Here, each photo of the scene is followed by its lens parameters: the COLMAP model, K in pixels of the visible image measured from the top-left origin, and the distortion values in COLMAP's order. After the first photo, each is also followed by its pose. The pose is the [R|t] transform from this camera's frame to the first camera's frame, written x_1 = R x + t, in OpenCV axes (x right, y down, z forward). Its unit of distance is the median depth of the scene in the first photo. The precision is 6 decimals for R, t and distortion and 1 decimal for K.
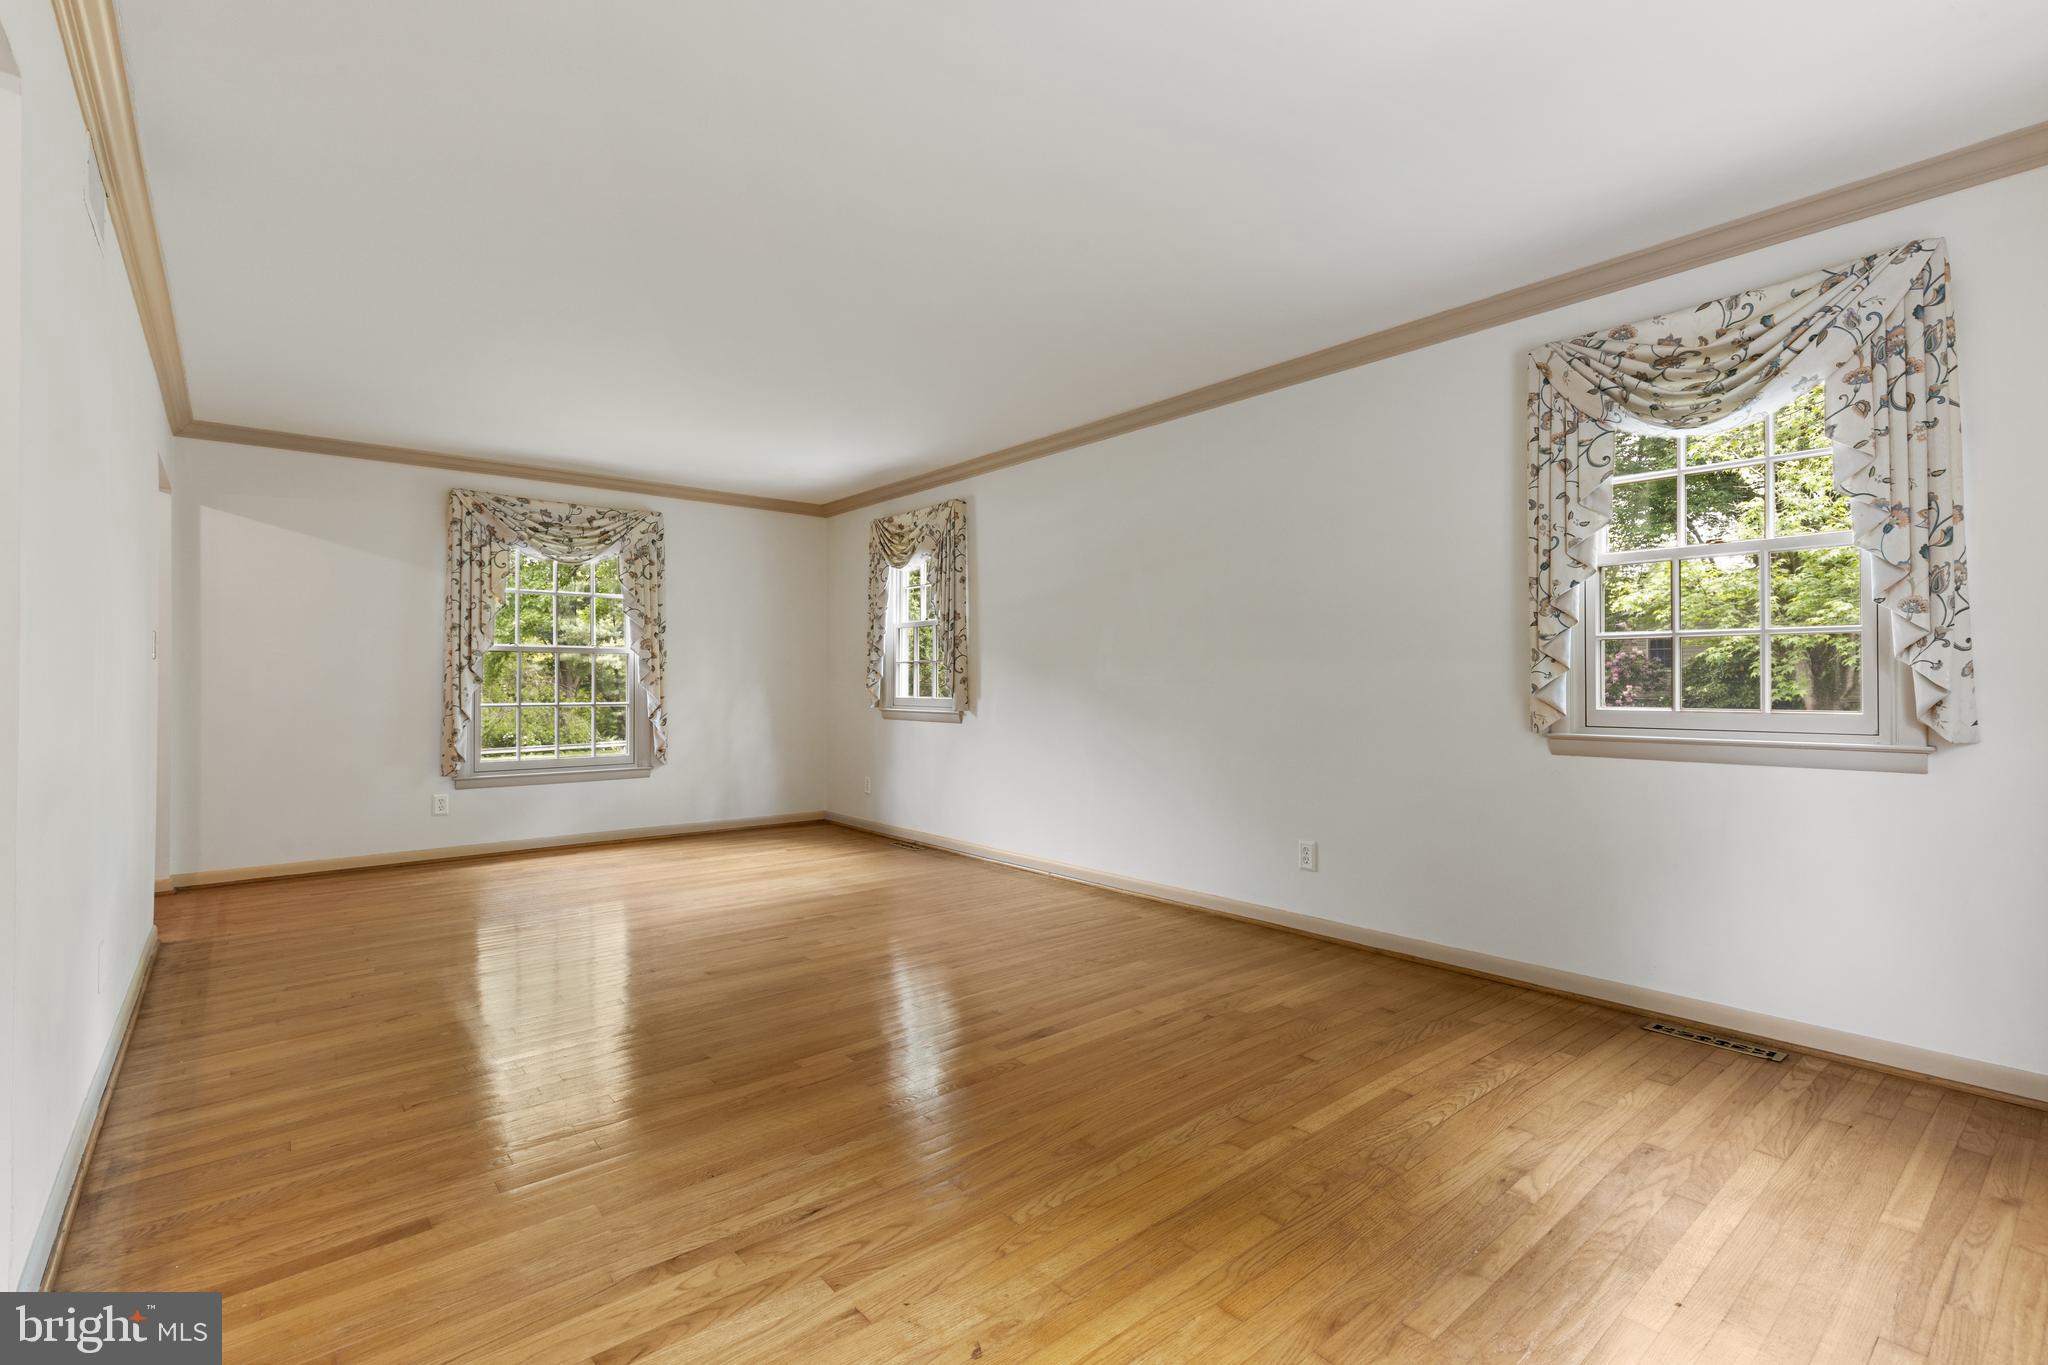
lens RADIAL K [[927.9, 0, 1010.8], [0, 927.9, 688.6], [0, 0, 1]] dist [0.004216, 0.000496]
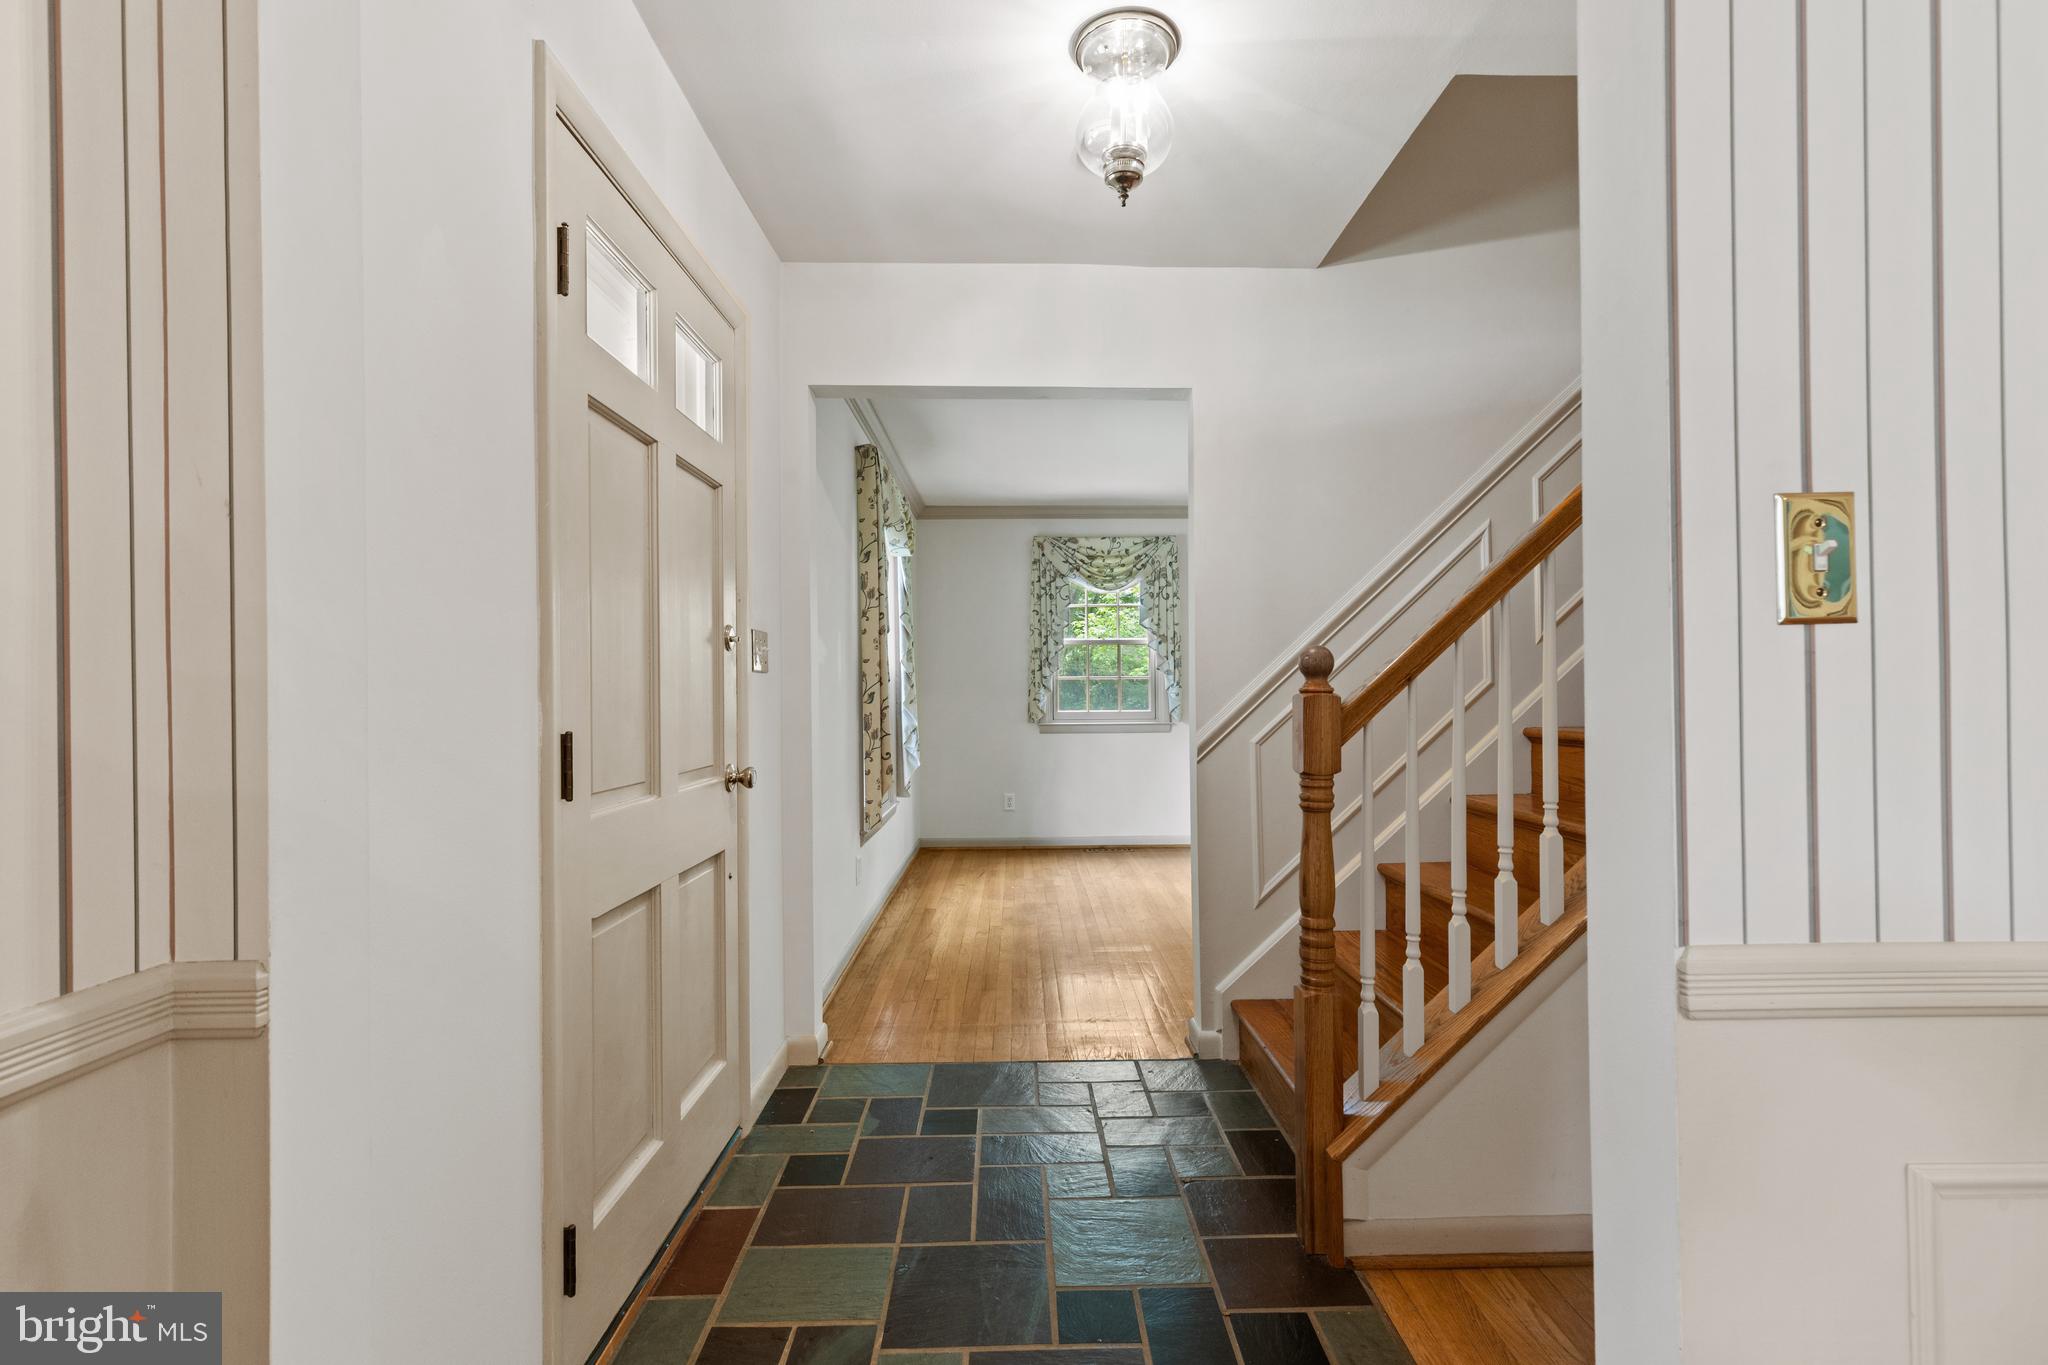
lens RADIAL K [[927.9, 0, 1036.5], [0, 927.9, 684.9], [0, 0, 1]] dist [0.004216, 0.000496]
pose [[0.610870, 0.007054, 0.791700, -1.194017], [-0.007657, 0.999966, -0.003002, -0.035056], [-0.791694, -0.004229, 0.610903, -0.291953]]
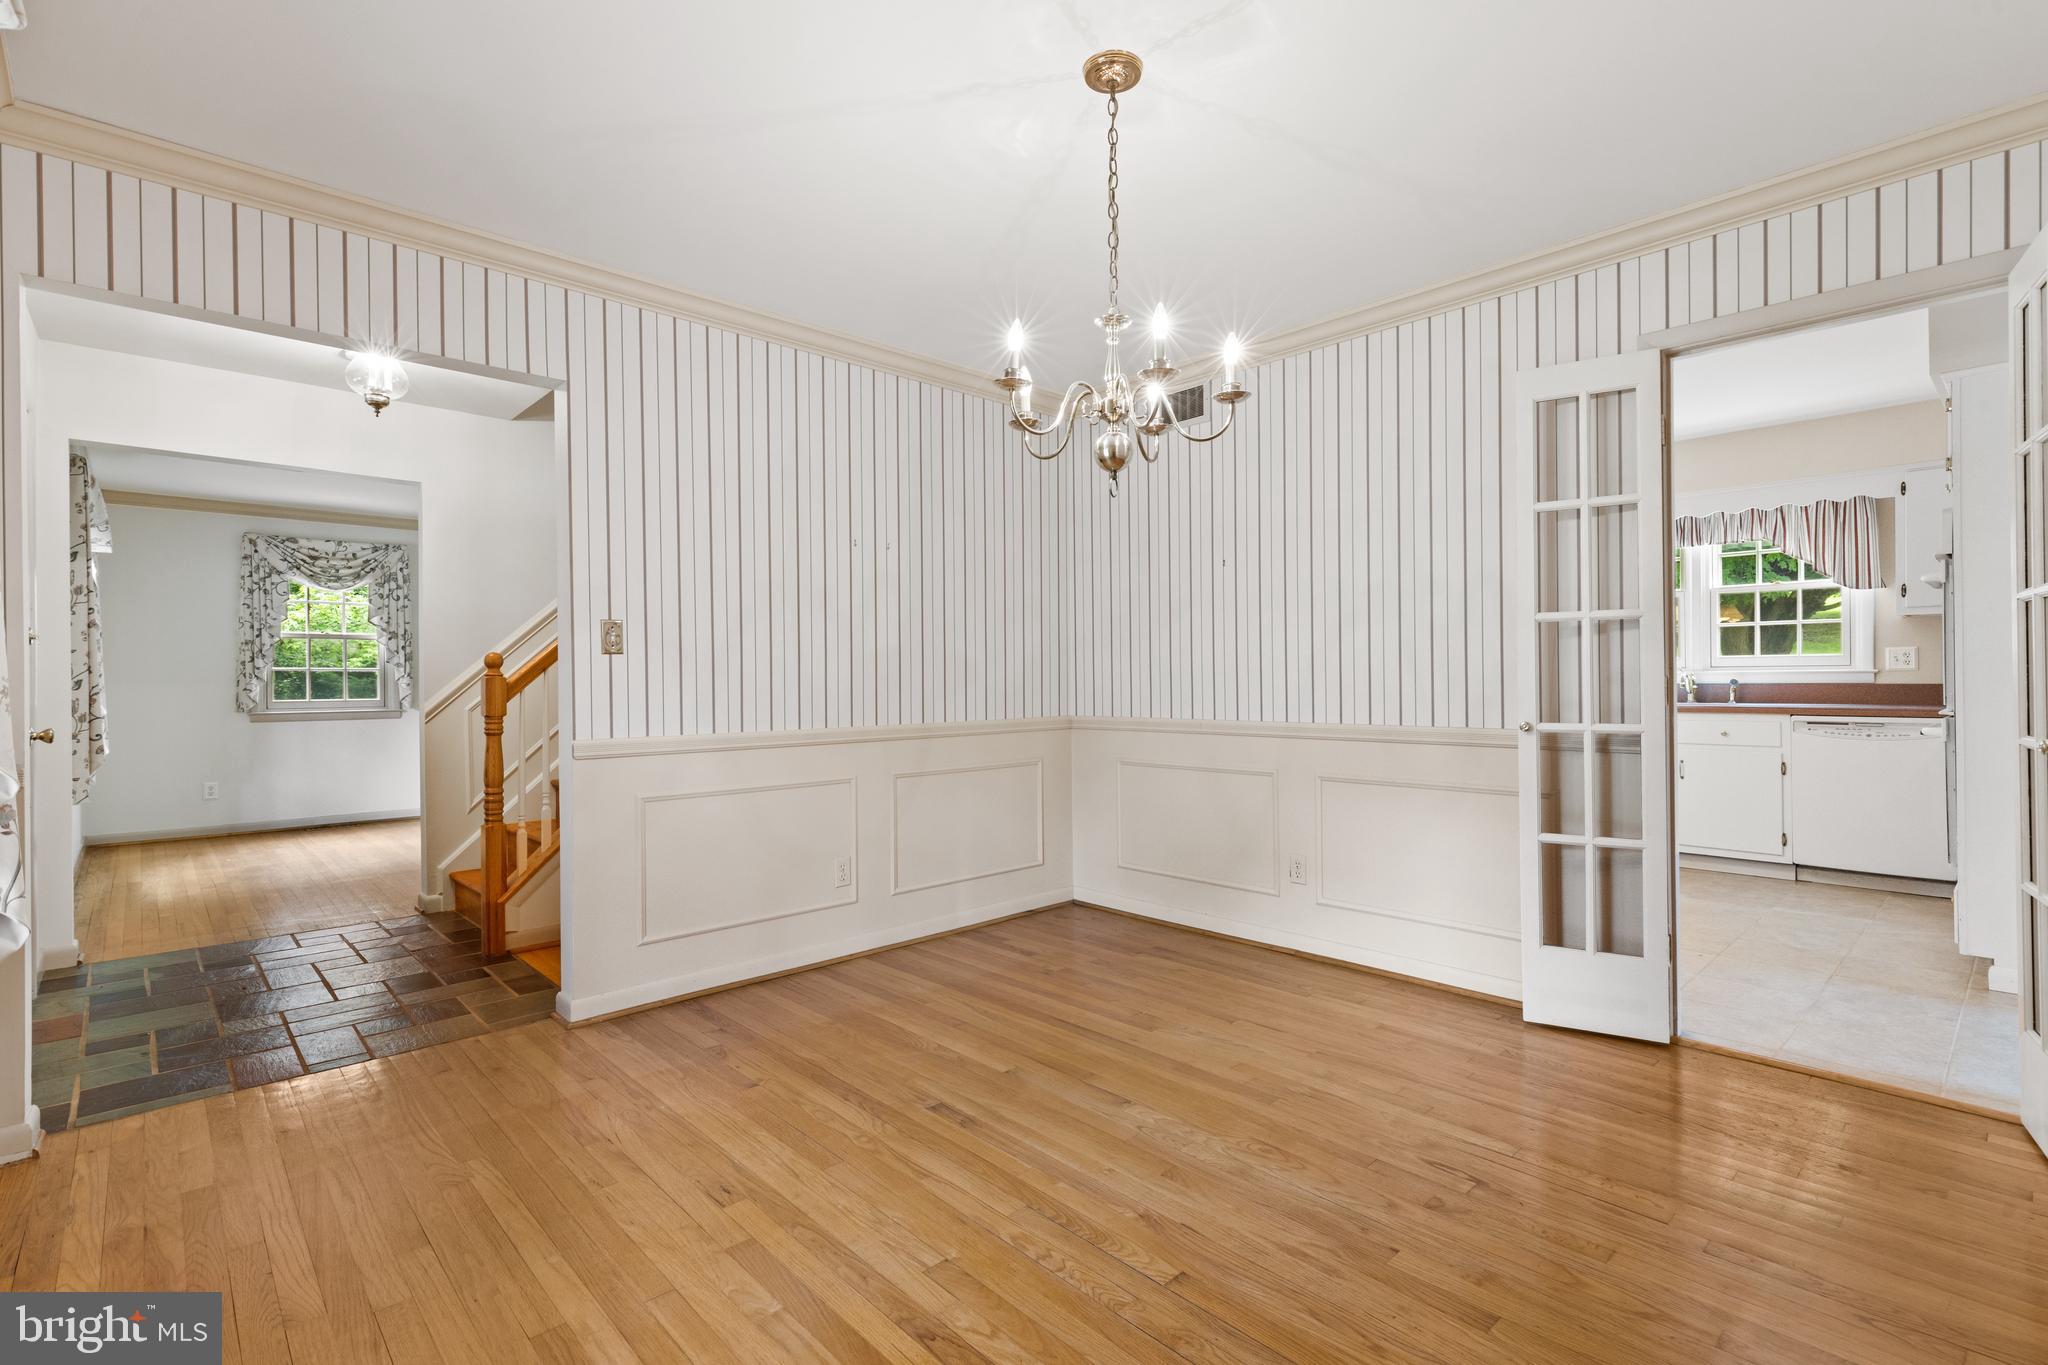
lens RADIAL K [[927.9, 0, 1020.9], [0, 927.9, 675.6], [0, 0, 1]] dist [0.004216, 0.000496]
pose [[-0.078049, 0.011845, 0.996879, -1.919841], [-0.004006, 0.999918, -0.012195, -0.020398], [-0.996941, -0.004945, -0.077995, -0.688045]]
